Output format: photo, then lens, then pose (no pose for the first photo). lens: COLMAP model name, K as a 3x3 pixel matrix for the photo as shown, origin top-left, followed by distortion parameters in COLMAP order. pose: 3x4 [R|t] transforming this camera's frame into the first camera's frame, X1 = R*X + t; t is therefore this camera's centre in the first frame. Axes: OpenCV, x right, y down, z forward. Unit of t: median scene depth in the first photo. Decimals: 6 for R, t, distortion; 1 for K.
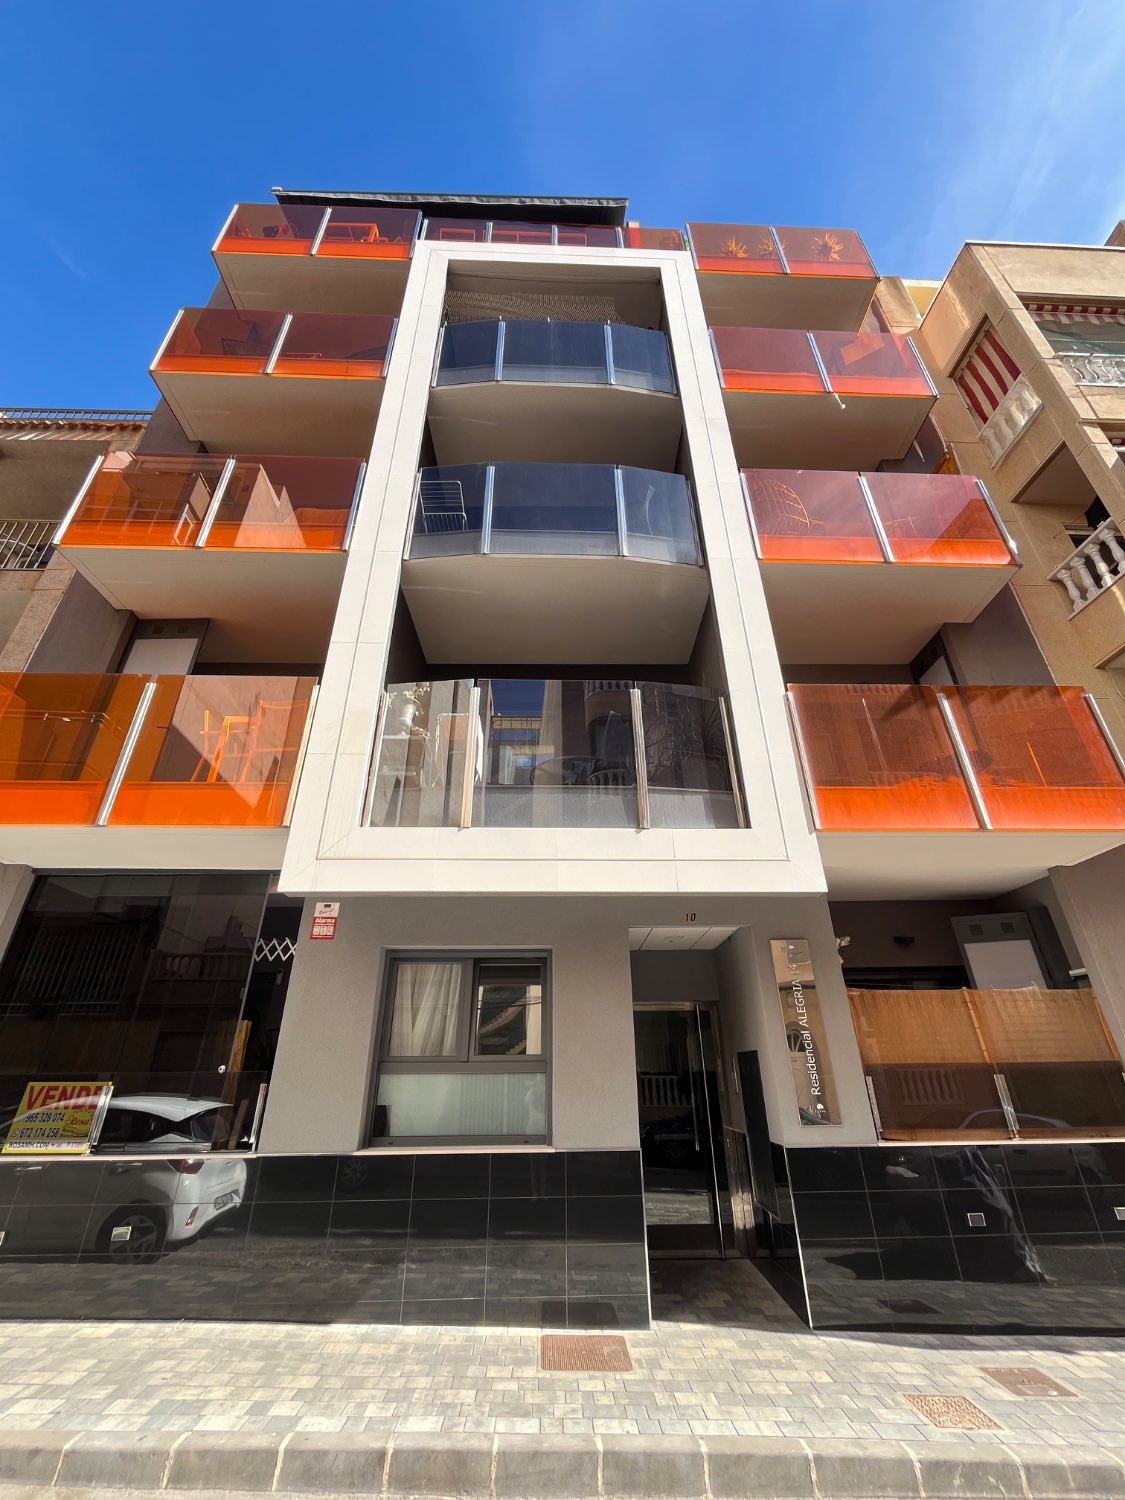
lens RADIAL K [[609.5, 0, 562.9], [0, 609.5, 749.6], [0, 0, 1]] dist [-0.002458, 0.000084]
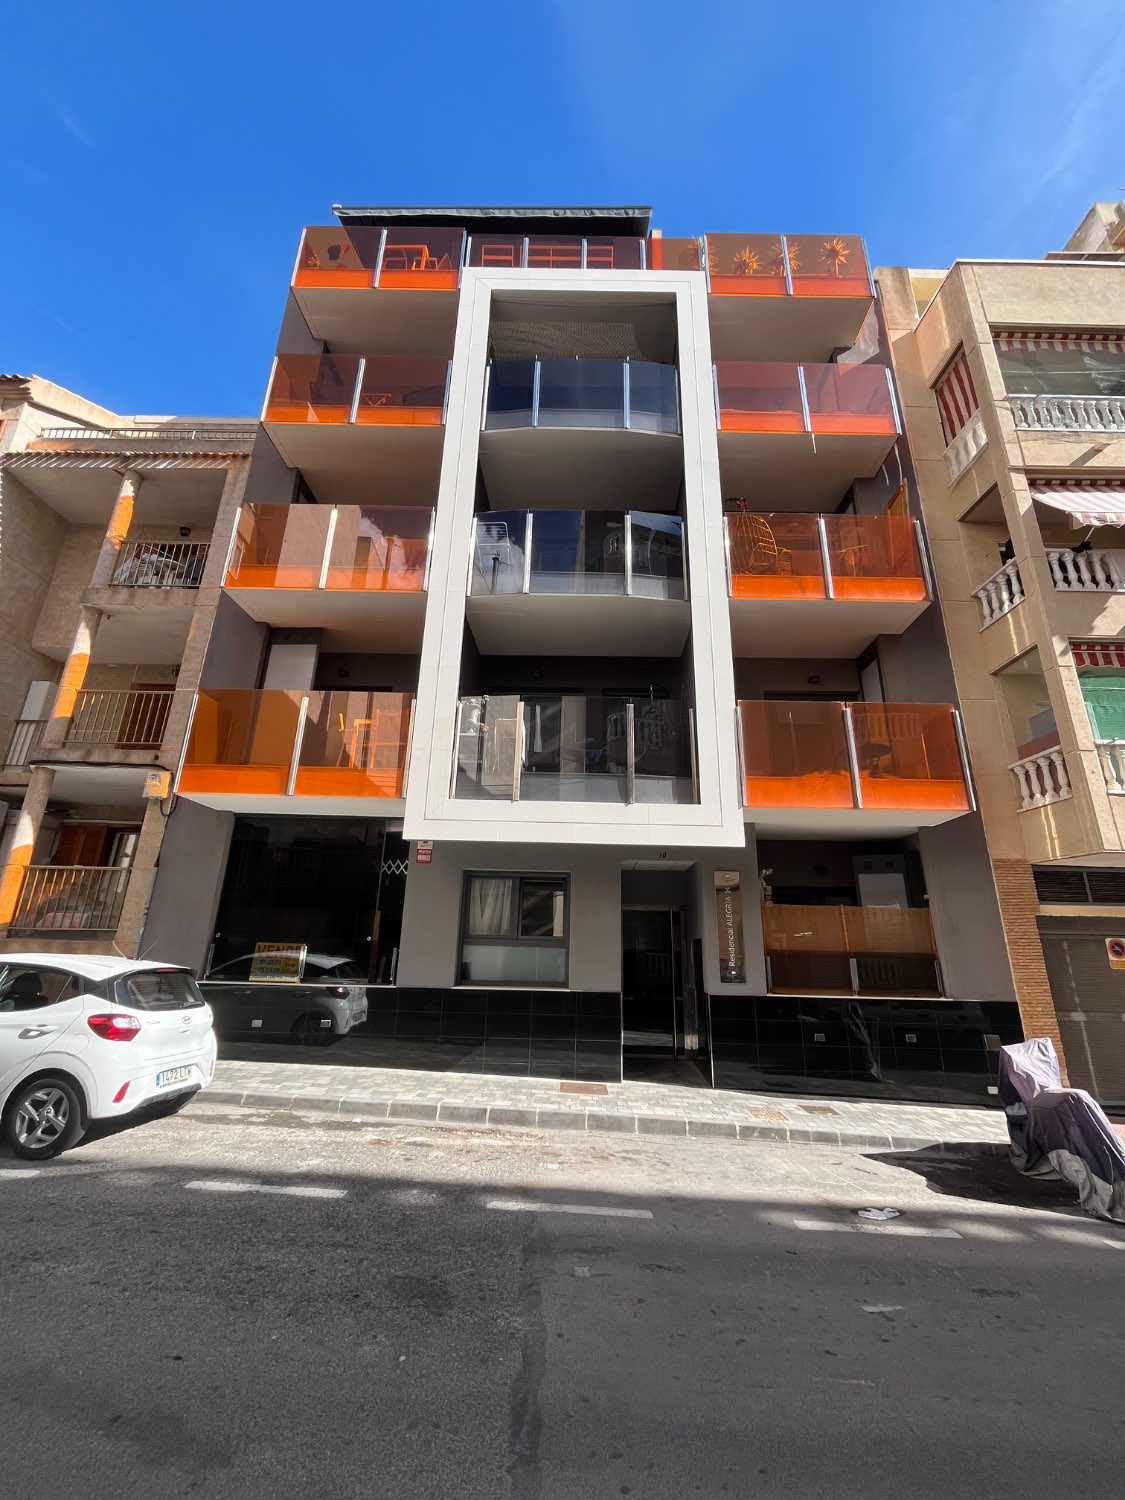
lens RADIAL K [[609.5, 0, 562.9], [0, 609.5, 749.6], [0, 0, 1]] dist [-0.002458, 0.000084]
pose [[0.998789, 0.018746, -0.045490, 0.023274], [-0.010624, 0.984931, 0.172619, -0.211779], [0.048041, -0.171927, 0.983938, -0.399343]]
